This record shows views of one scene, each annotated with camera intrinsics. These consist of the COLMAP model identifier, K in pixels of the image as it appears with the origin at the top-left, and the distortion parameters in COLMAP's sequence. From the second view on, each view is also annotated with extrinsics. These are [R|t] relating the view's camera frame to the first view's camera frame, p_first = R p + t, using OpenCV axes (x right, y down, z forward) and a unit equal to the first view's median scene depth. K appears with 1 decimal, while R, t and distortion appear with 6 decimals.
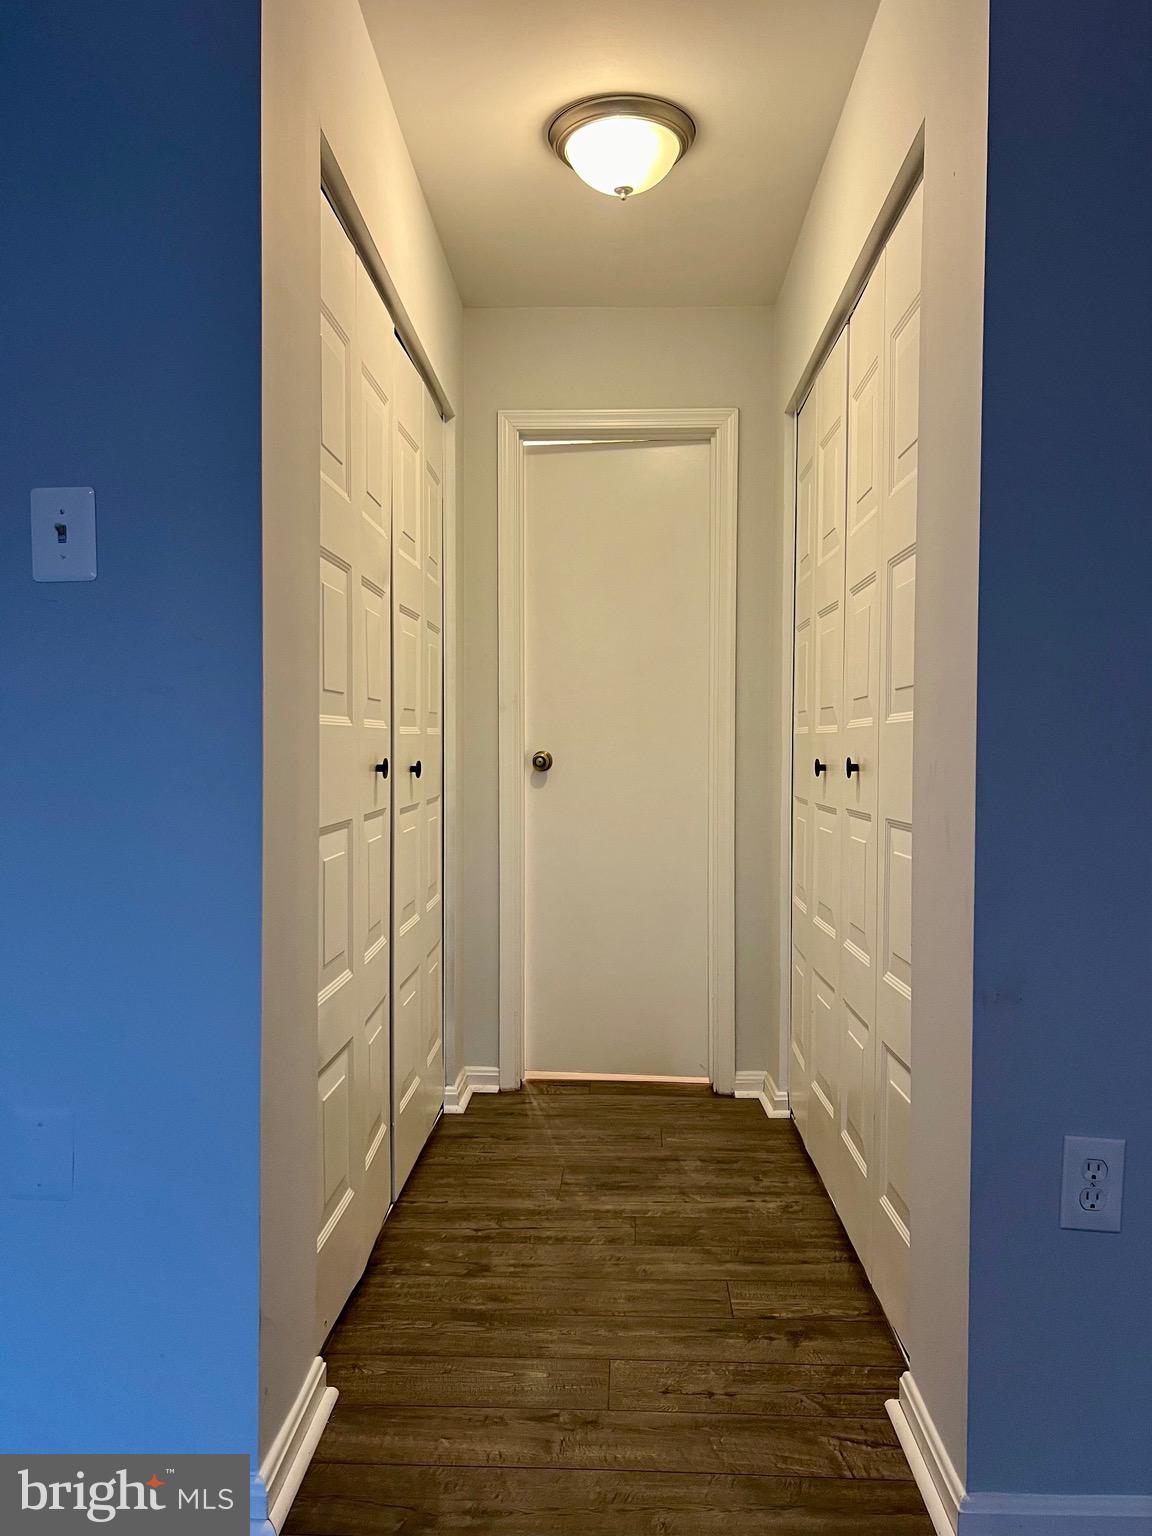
lens RADIAL K [[1138.0, 0, 576.0], [0, 1138.0, 768.0], [0, 0, 1]] dist [0.101520, 0.000412]
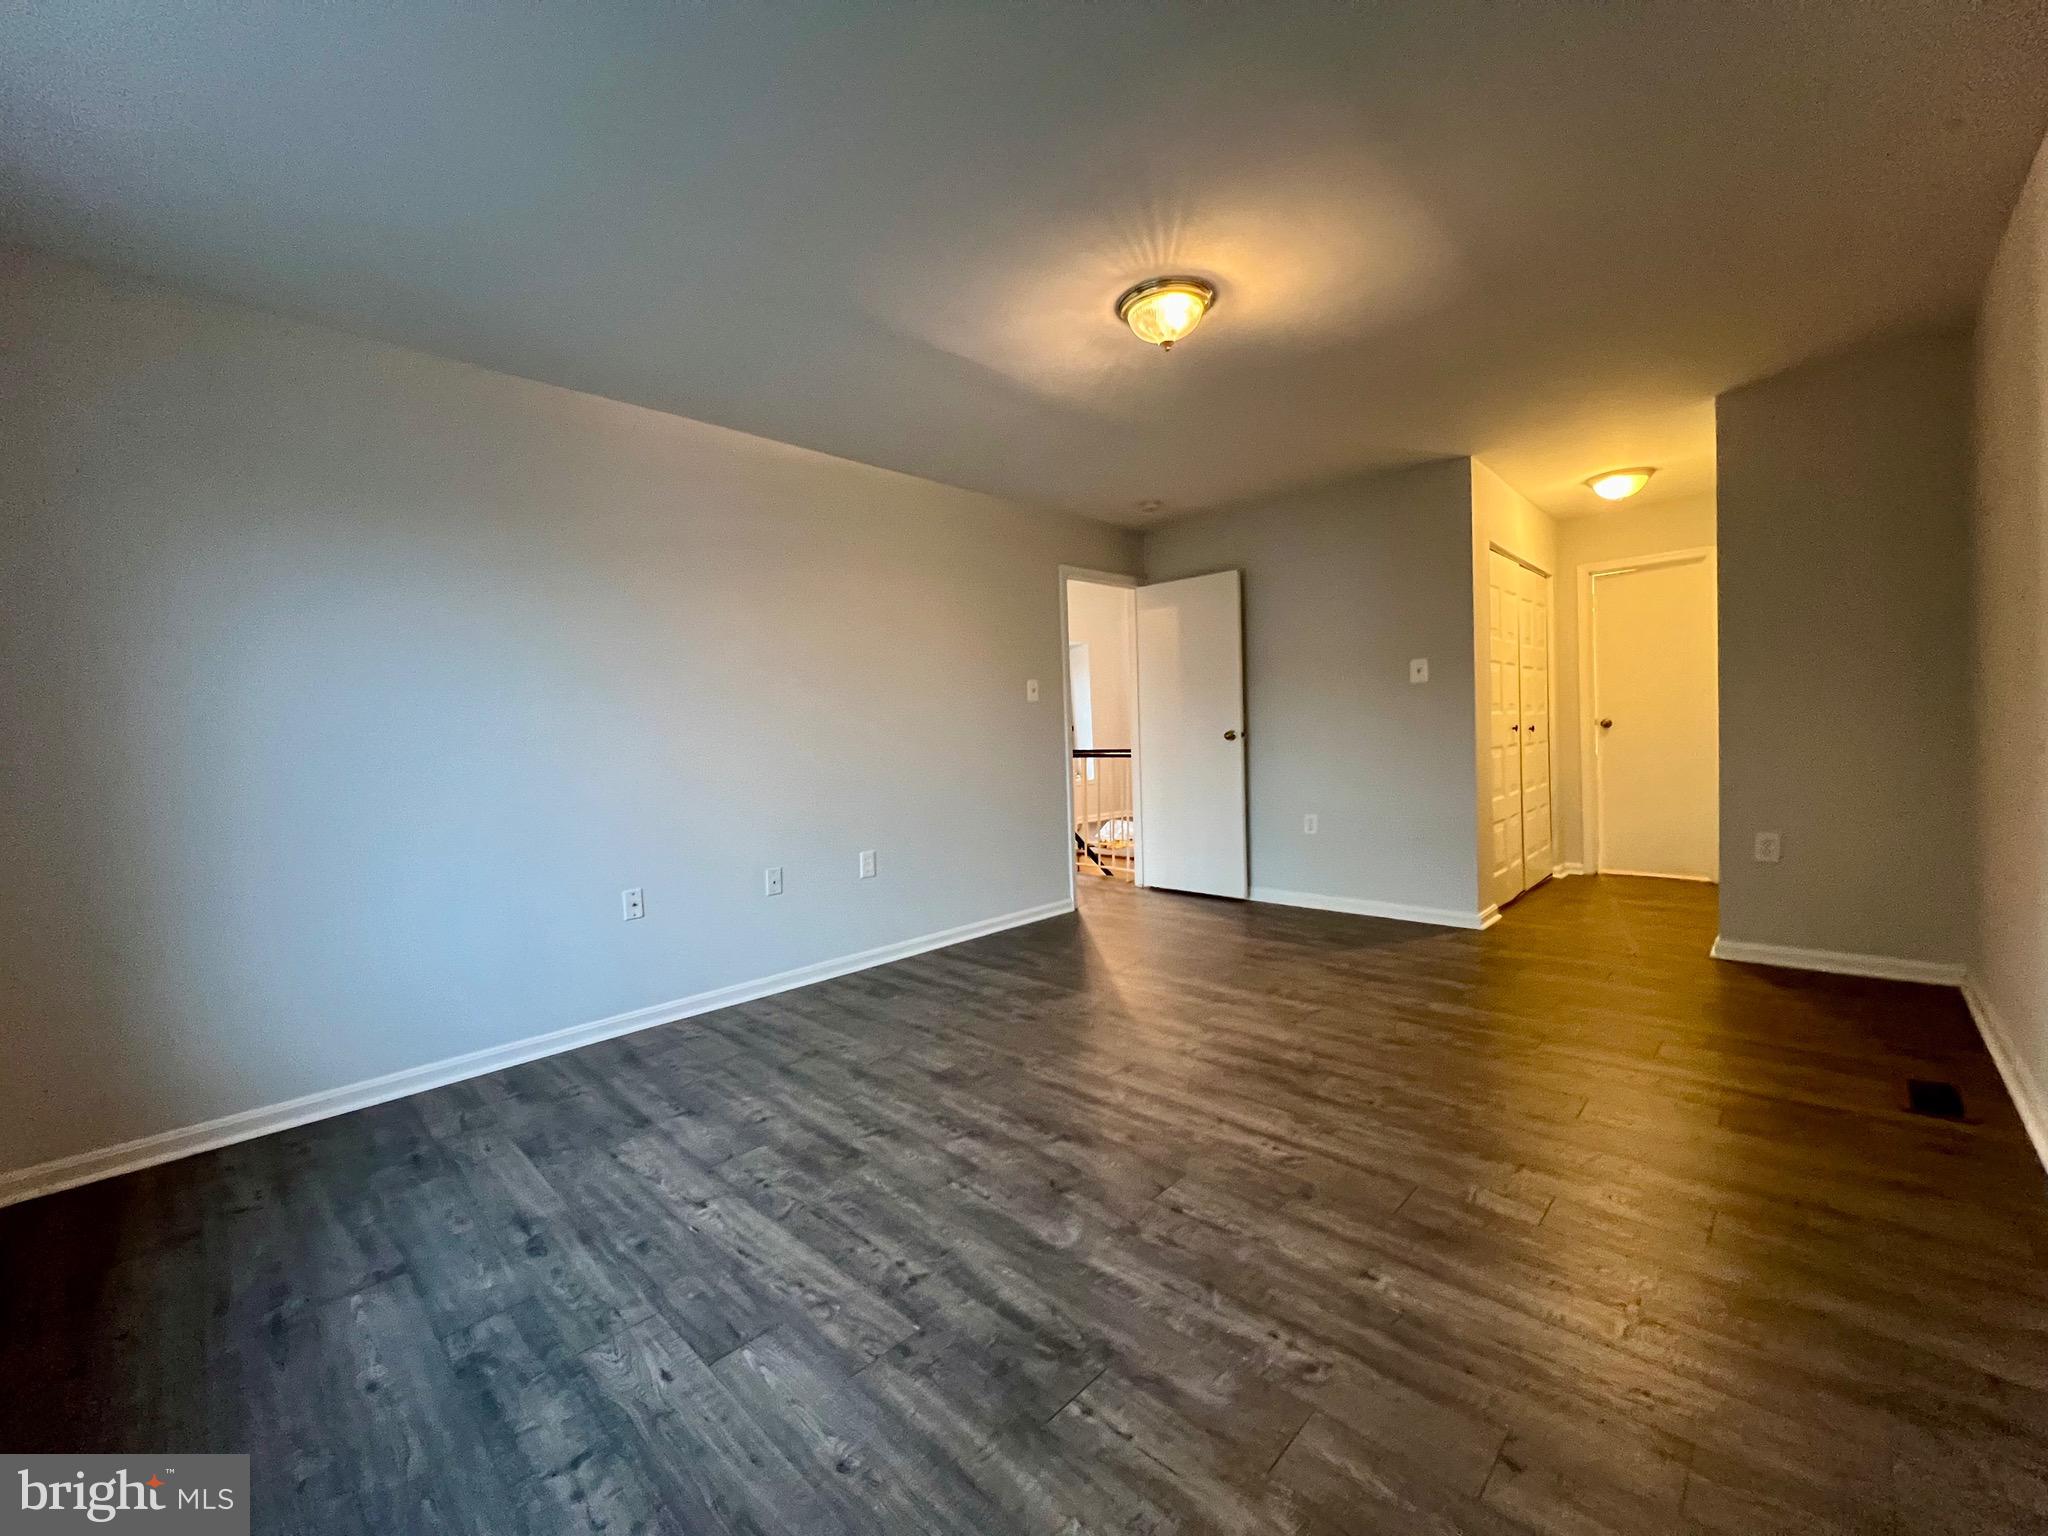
lens RADIAL K [[823.2, 0, 1024.0], [0, 823.2, 768.0], [0, 0, 1]] dist [0.000757, -0.003293]
pose [[0.748196, -0.007130, -0.663440, 0.223040], [0.030927, 0.999230, 0.024139, 0.009752], [0.662757, -0.038578, 0.747840, -1.097189]]
